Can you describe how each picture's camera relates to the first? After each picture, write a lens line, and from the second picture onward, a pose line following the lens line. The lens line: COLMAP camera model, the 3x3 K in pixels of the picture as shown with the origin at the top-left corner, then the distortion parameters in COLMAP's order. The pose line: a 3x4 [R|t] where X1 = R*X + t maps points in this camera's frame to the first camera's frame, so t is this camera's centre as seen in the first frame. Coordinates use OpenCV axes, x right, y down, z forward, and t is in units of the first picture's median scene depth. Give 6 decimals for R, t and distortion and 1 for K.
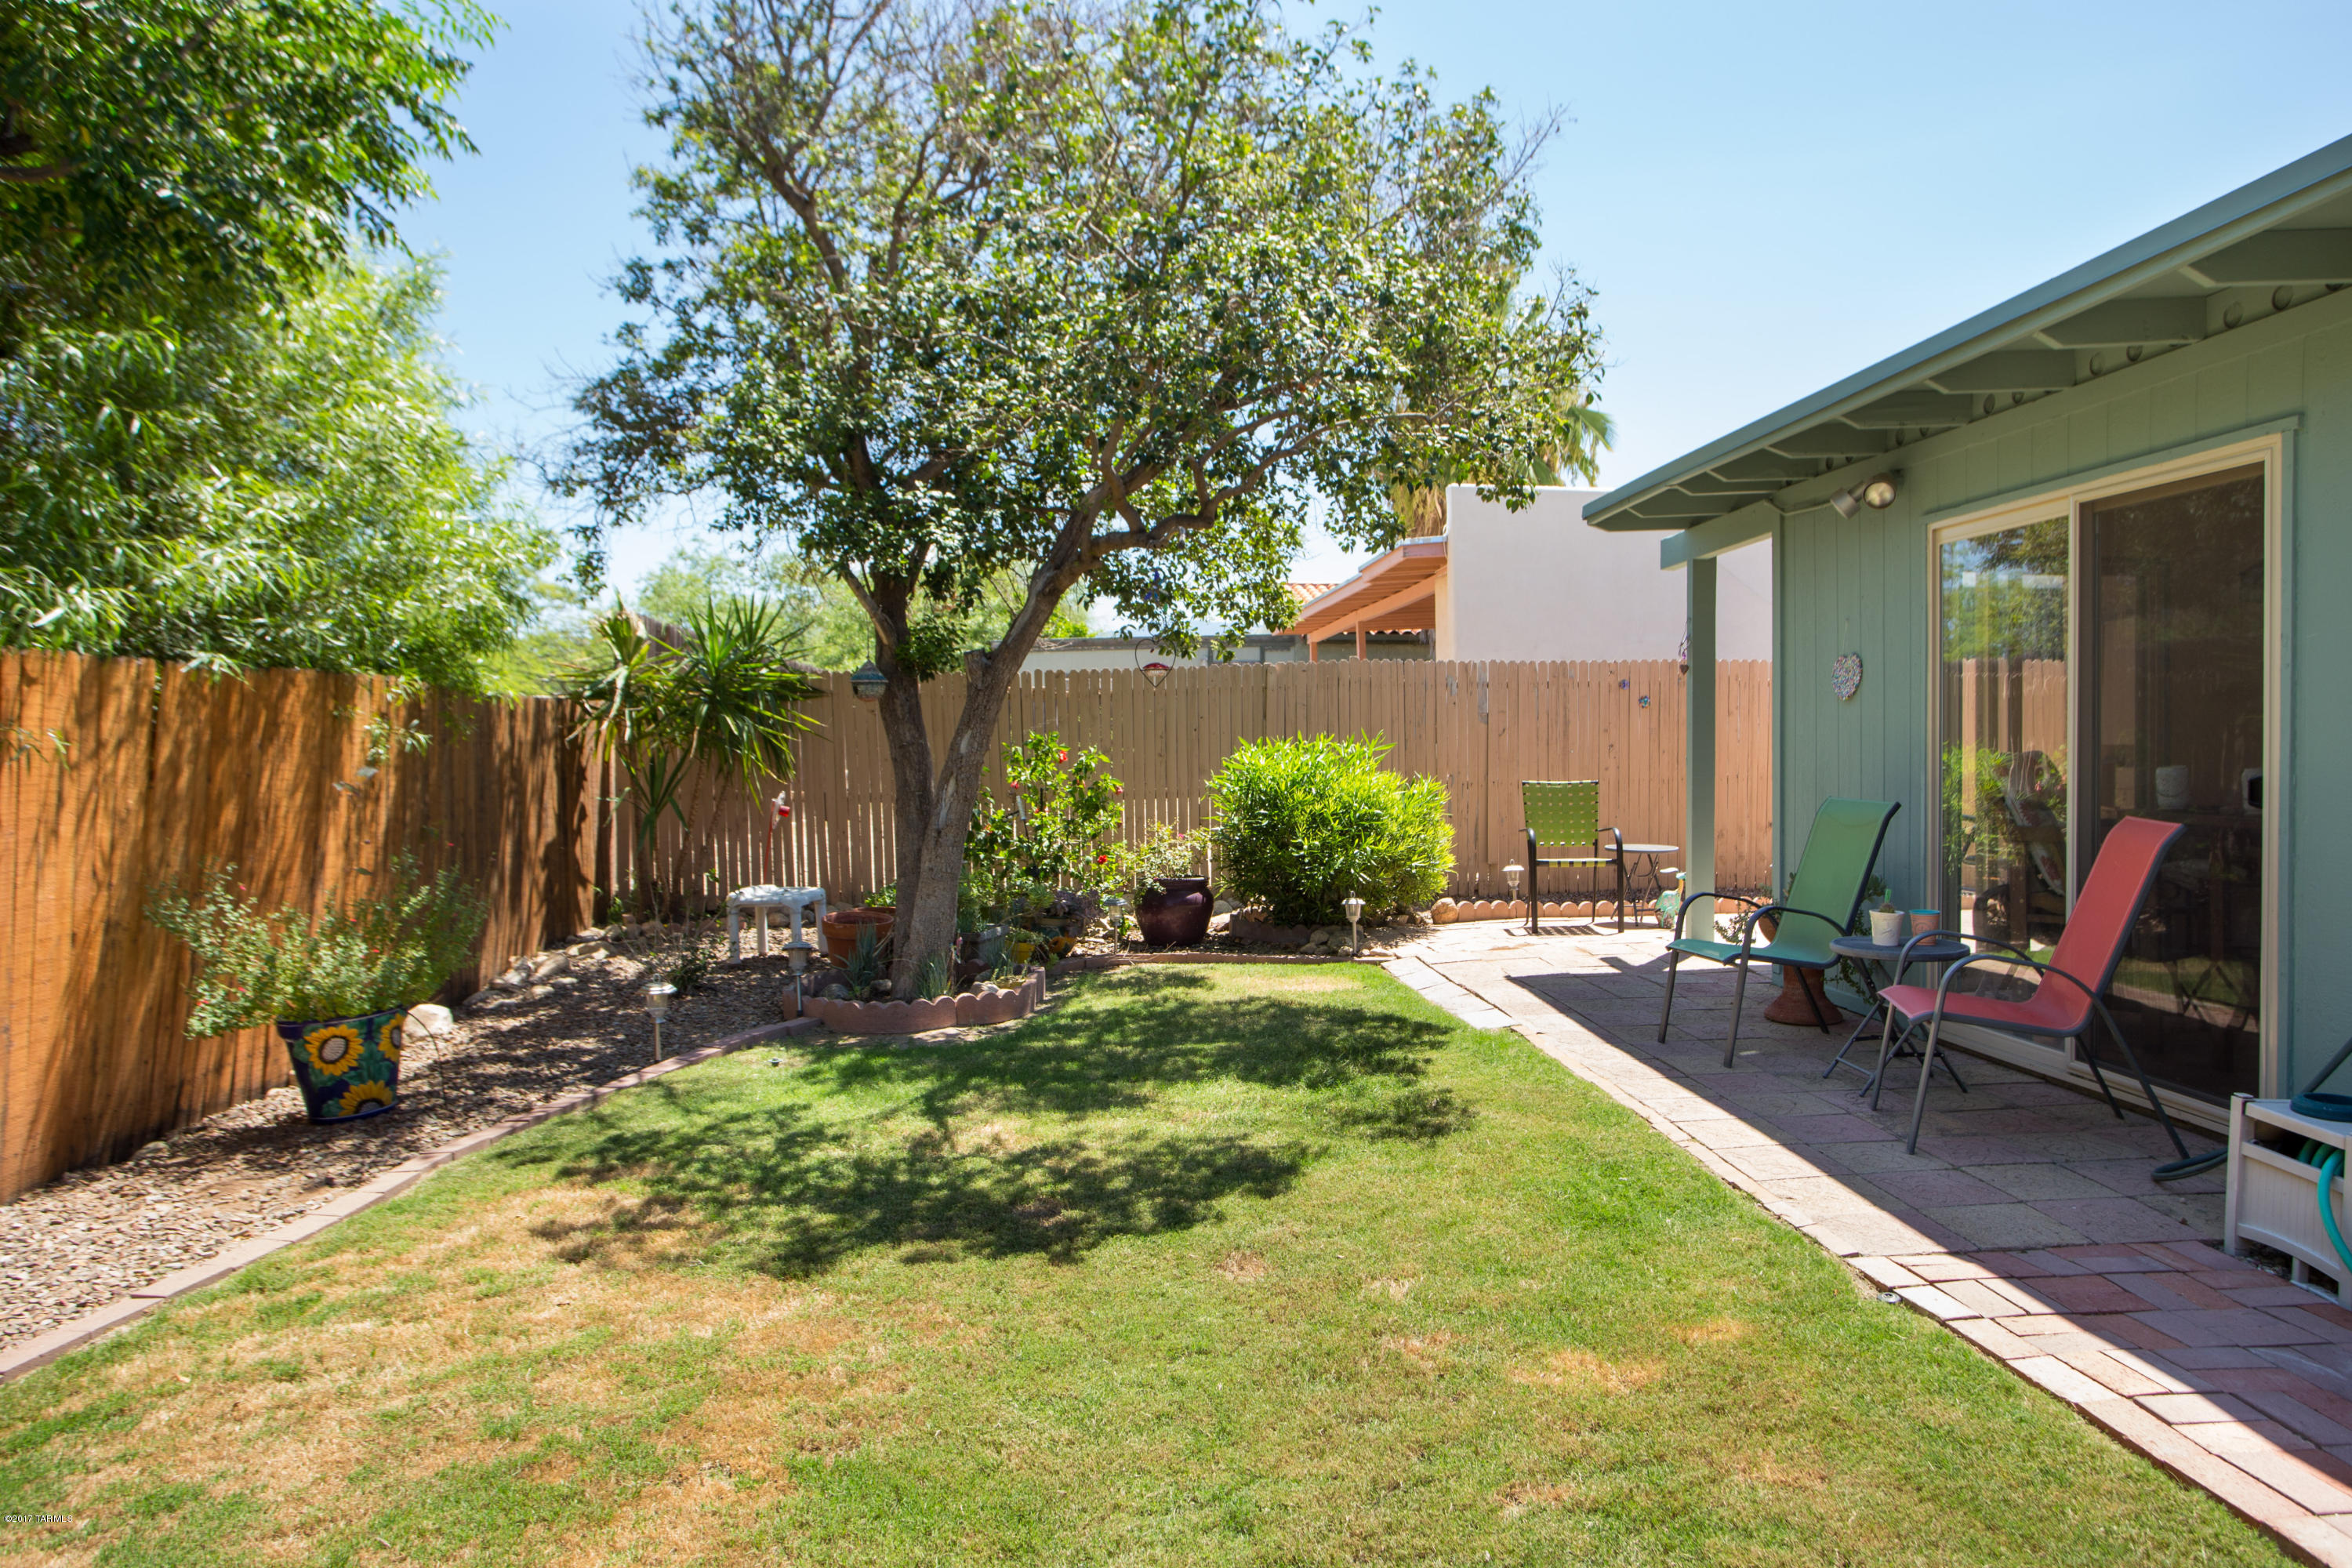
lens RADIAL K [[1522.2, 0, 1184.1], [0, 1522.2, 779.4], [0, 0, 1]] dist [-0.057390, 0.056716]
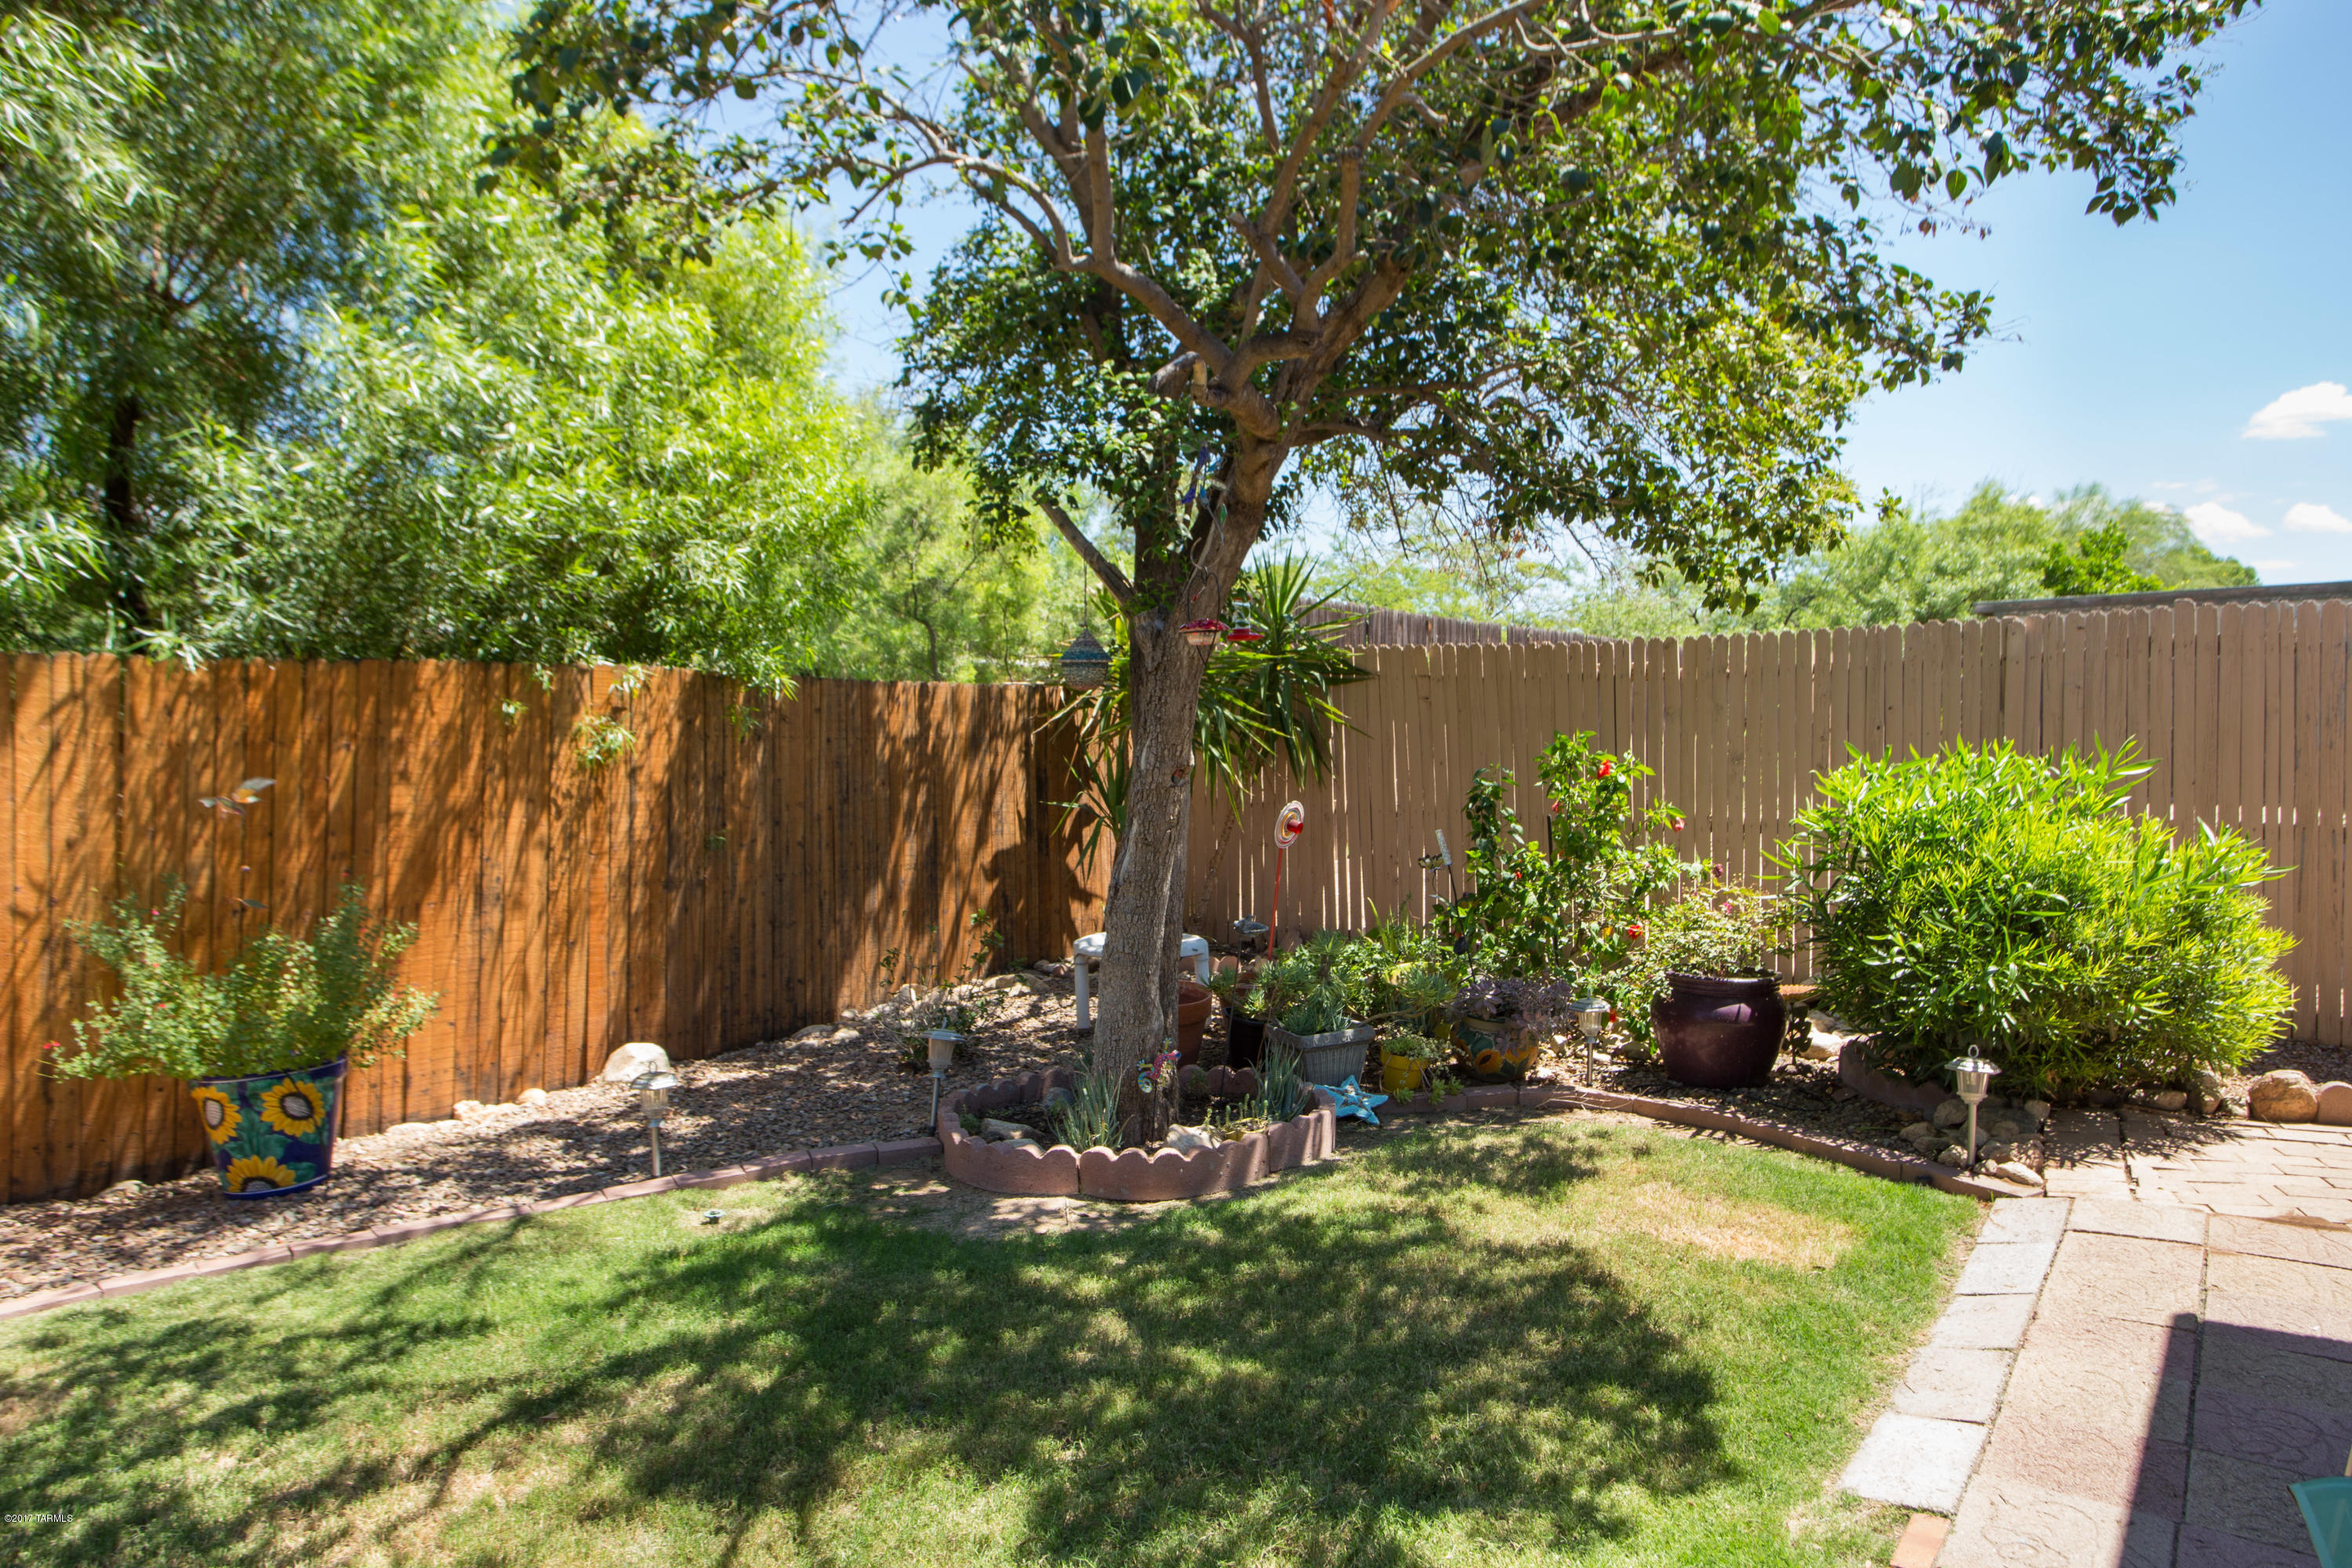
lens RADIAL K [[1522.2, 0, 1184.1], [0, 1522.2, 779.4], [0, 0, 1]] dist [-0.057390, 0.056716]
pose [[0.765321, 0.033397, -0.642782, 0.390524], [-0.024131, 0.999440, 0.023197, -0.039943], [0.643197, -0.002243, 0.765698, 0.718542]]
